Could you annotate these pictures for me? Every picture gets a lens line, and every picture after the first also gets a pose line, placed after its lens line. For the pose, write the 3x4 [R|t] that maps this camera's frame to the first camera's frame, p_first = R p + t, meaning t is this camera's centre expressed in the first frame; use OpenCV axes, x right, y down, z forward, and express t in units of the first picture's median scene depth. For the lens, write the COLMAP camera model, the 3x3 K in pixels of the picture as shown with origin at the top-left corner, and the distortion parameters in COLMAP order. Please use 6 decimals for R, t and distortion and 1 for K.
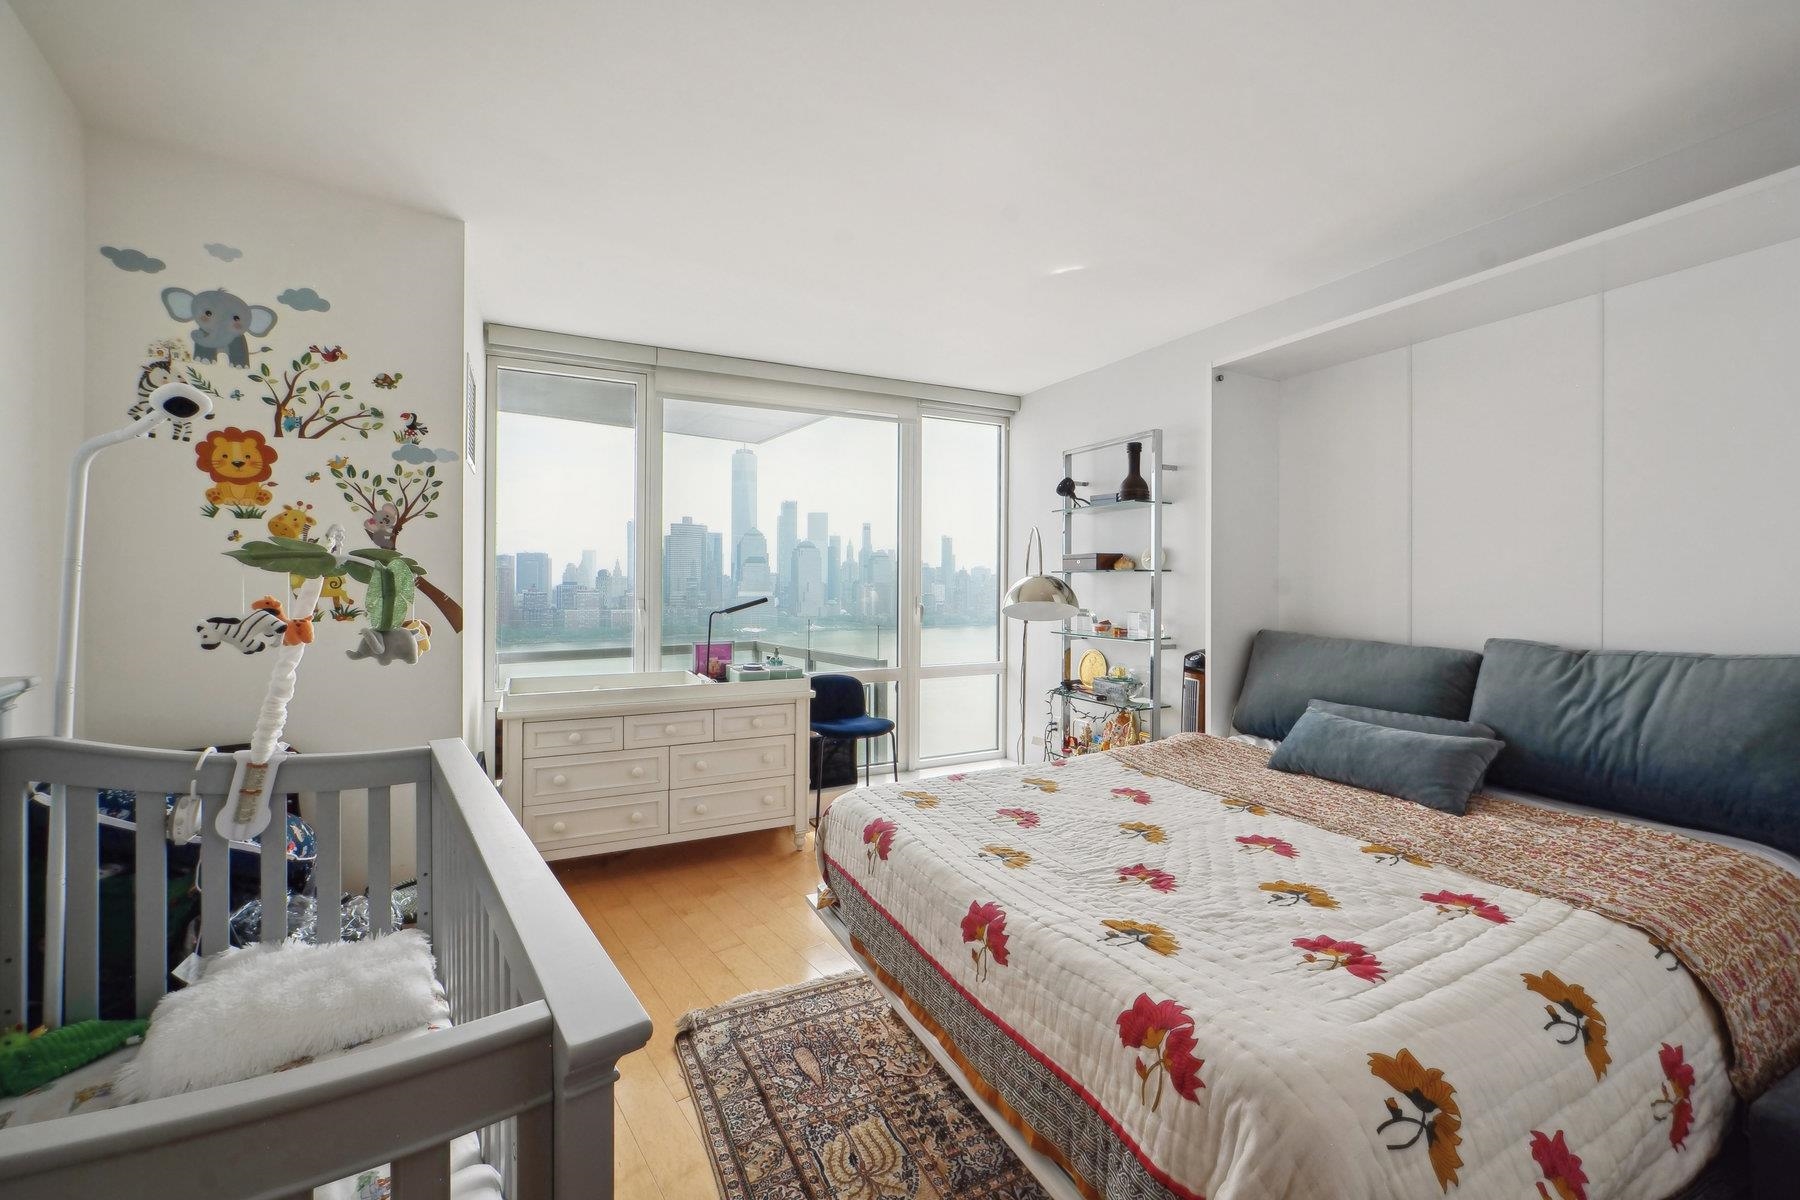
lens RADIAL K [[707.9, 0, 898.0], [0, 707.9, 574.3], [0, 0, 1]] dist [-0.016677, 0.006596]
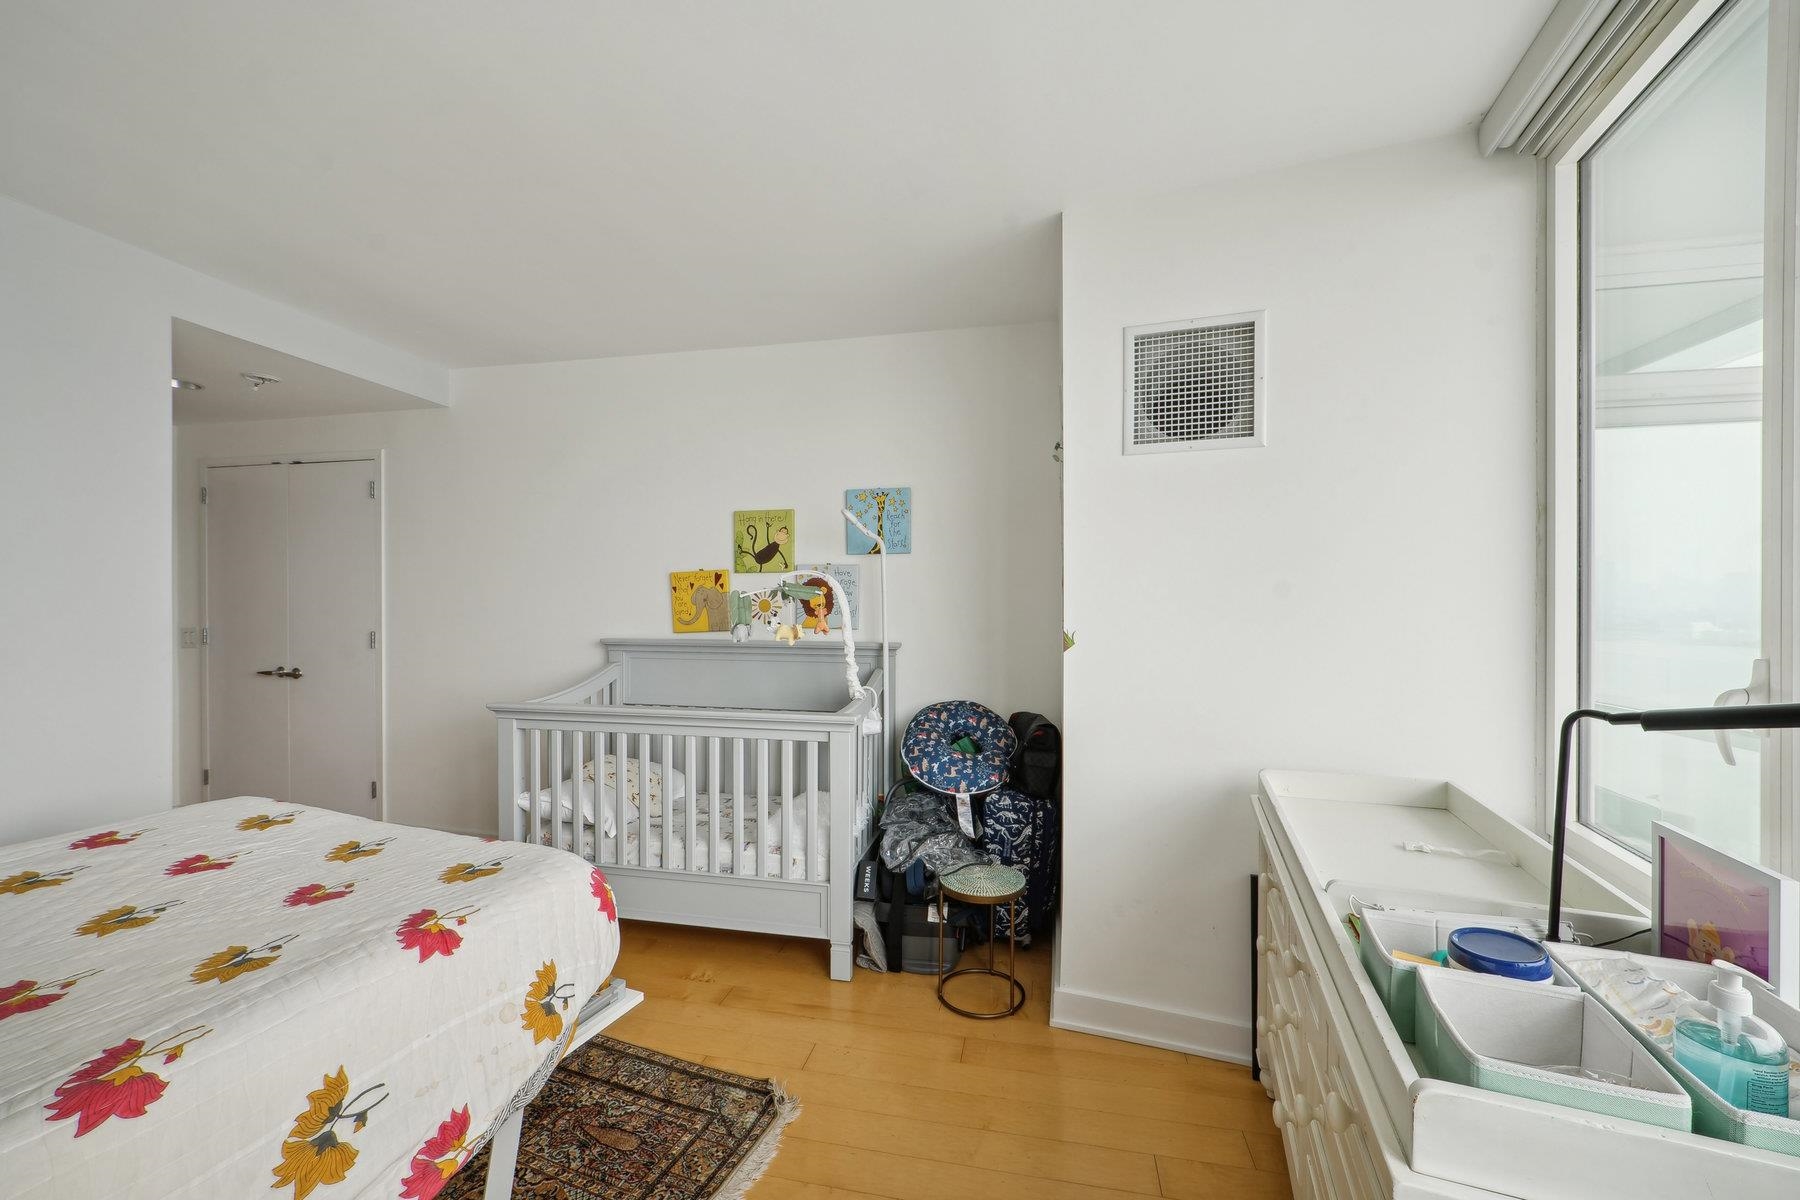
lens RADIAL K [[707.9, 0, 902.9], [0, 707.9, 601.8], [0, 0, 1]] dist [-0.016677, 0.006596]
pose [[-0.752723, -0.001387, -0.658336, 0.176252], [0.007923, 0.999906, -0.011166, 0.022397], [0.658290, -0.013621, -0.752641, 1.834542]]
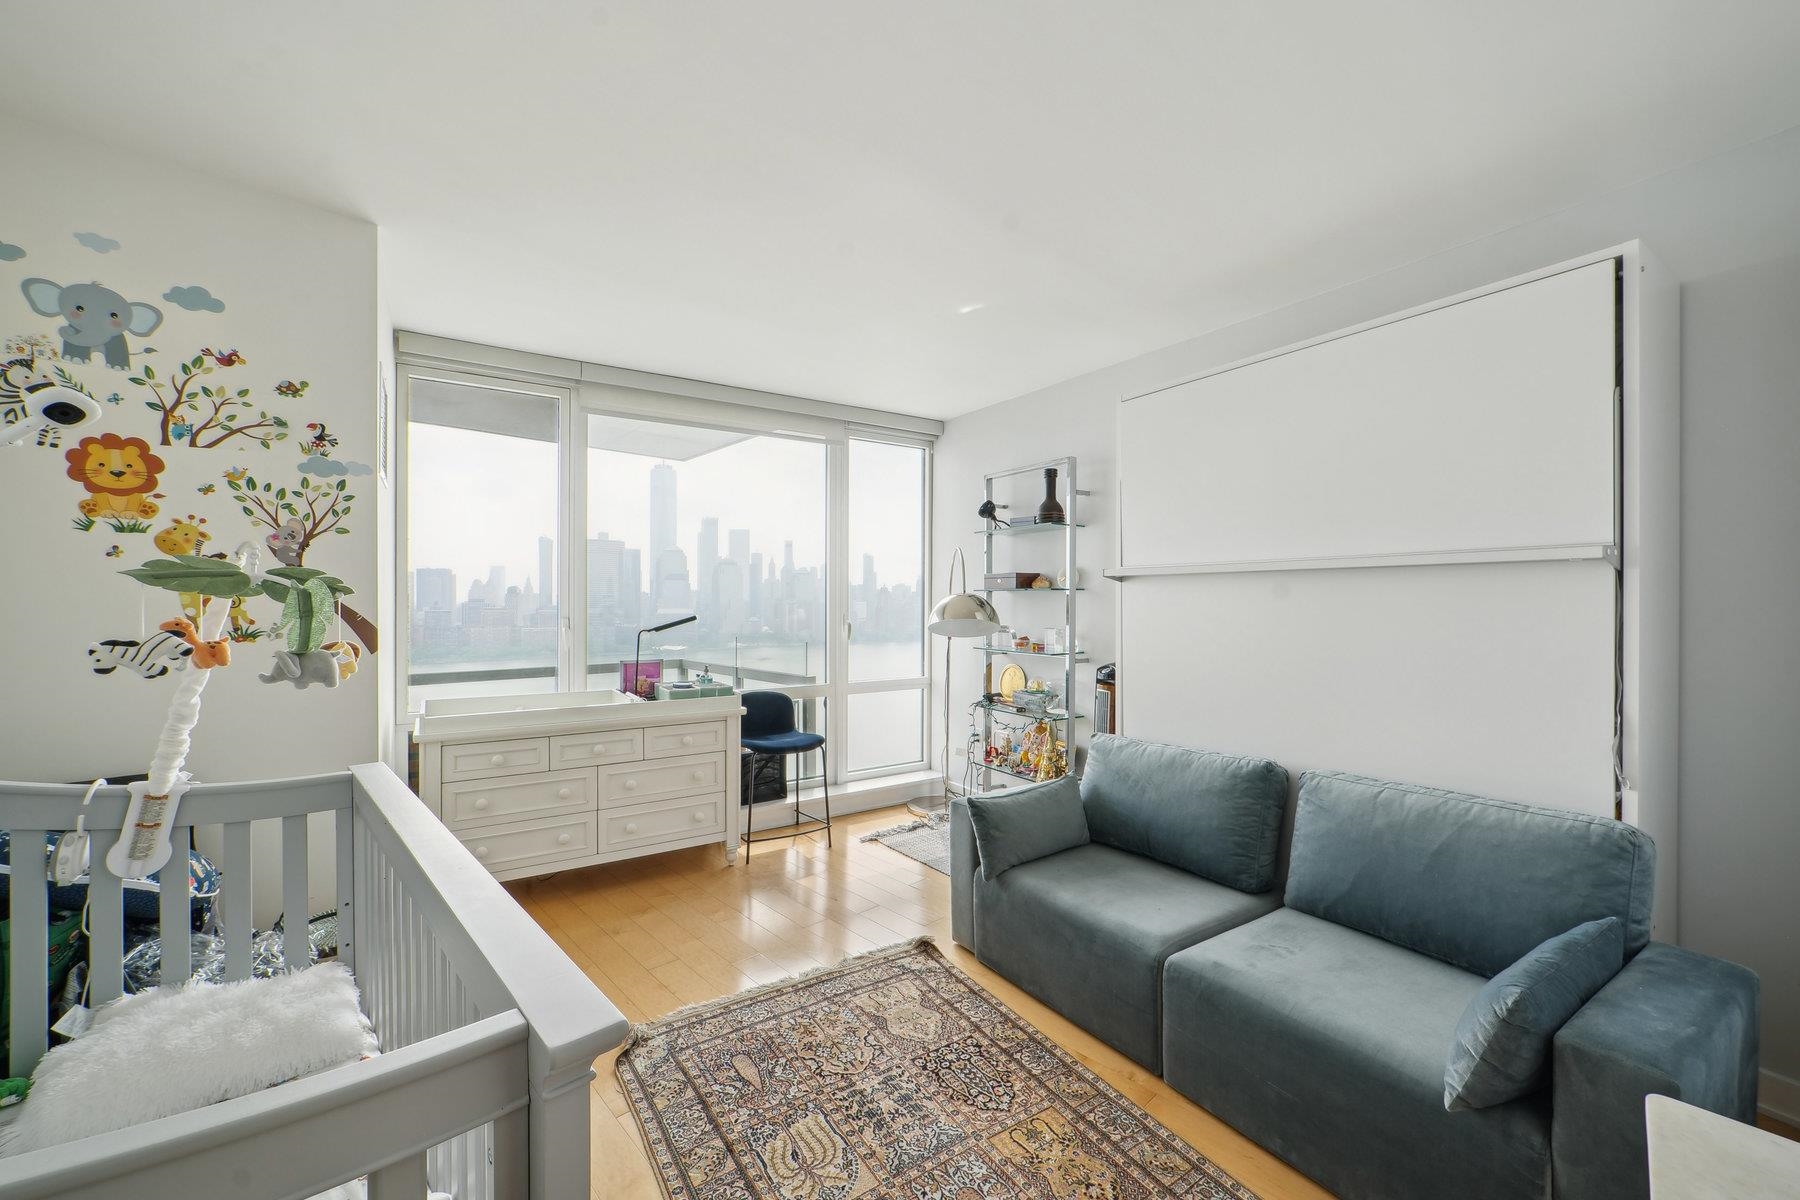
lens RADIAL K [[707.9, 0, 899.1], [0, 707.9, 593.7], [0, 0, 1]] dist [-0.016677, 0.006596]
pose [[0.992346, 0.000718, 0.123489, -0.033029], [-0.001307, 0.999988, 0.004692, -0.005012], [-0.123484, -0.004817, 0.992335, -0.041510]]
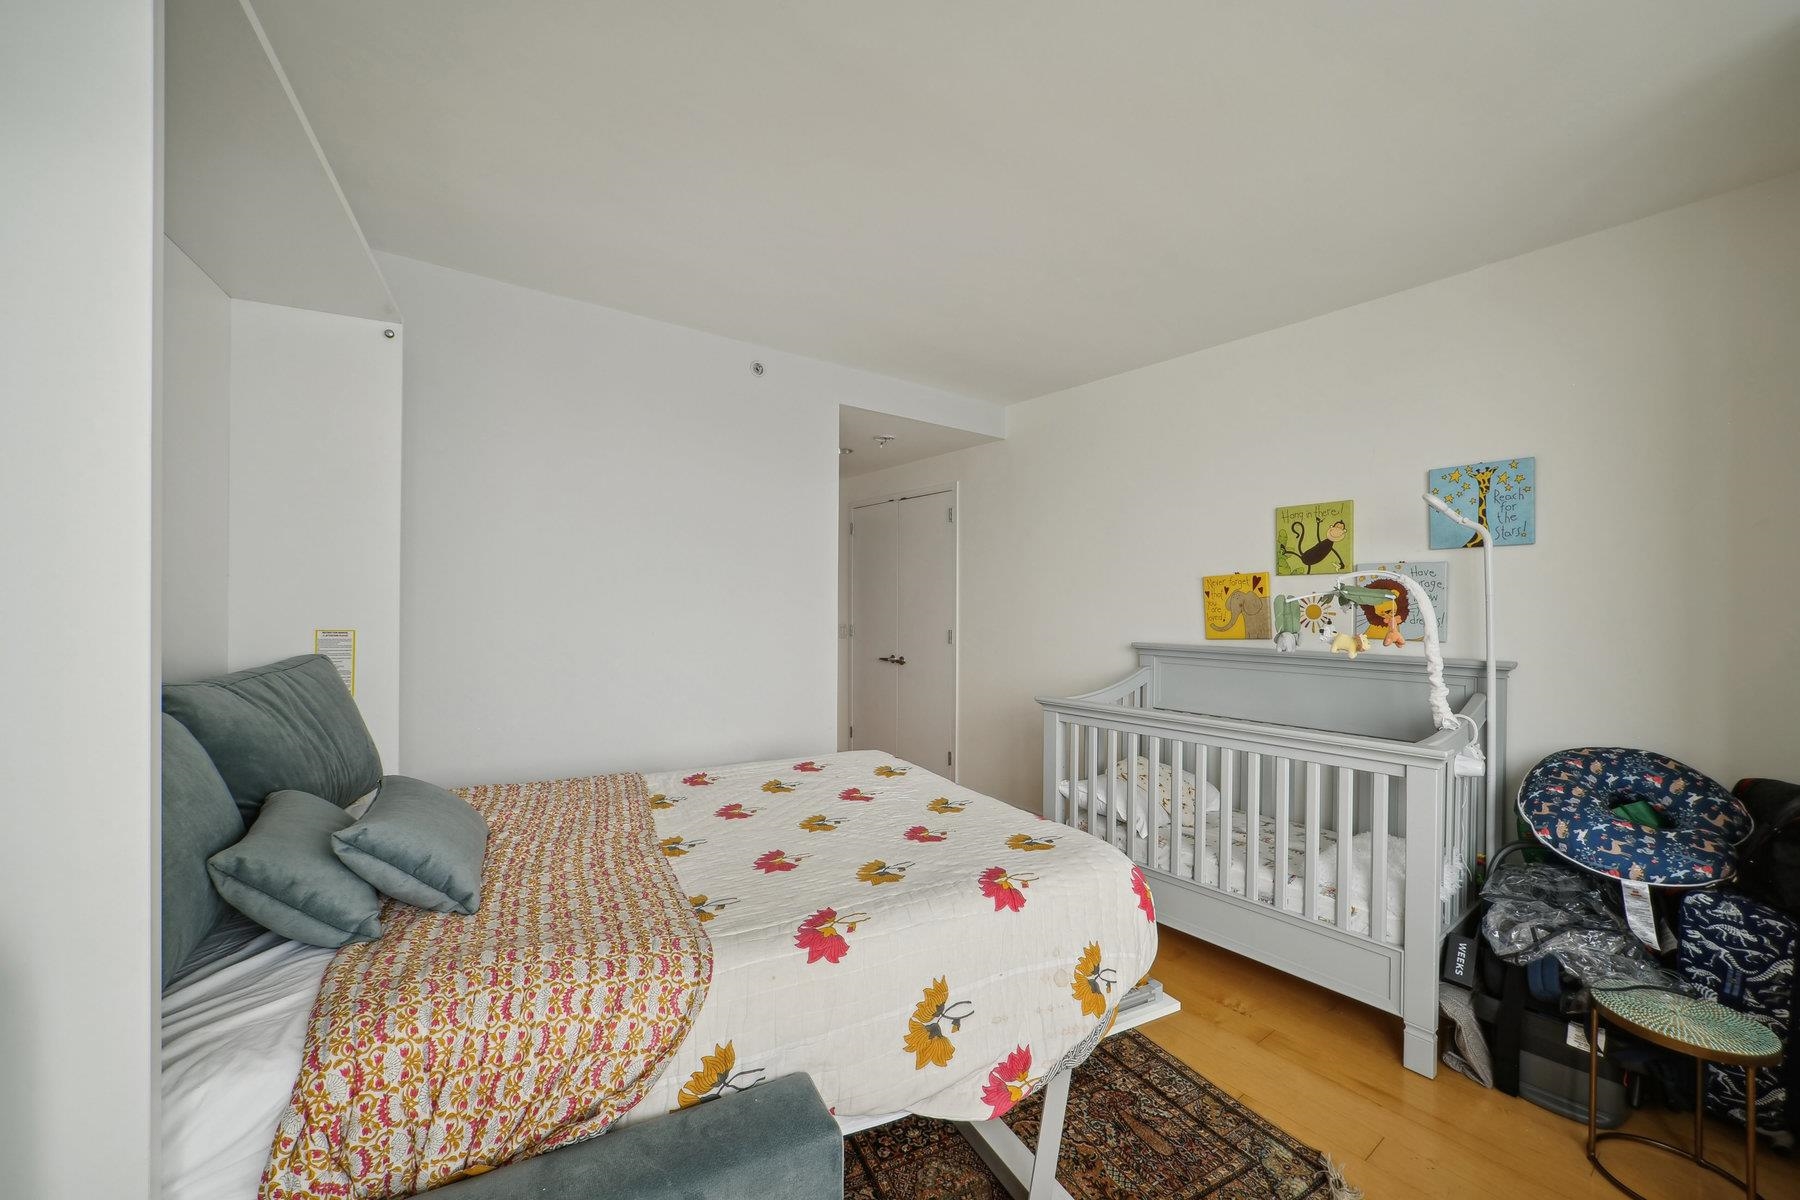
lens RADIAL K [[707.9, 0, 895.4], [0, 707.9, 605.2], [0, 0, 1]] dist [-0.016677, 0.006596]
pose [[-0.999926, -0.005509, -0.010874, 0.202627], [-0.005354, 0.999884, -0.014261, 0.022092], [0.010951, -0.014202, -0.999839, 1.824768]]
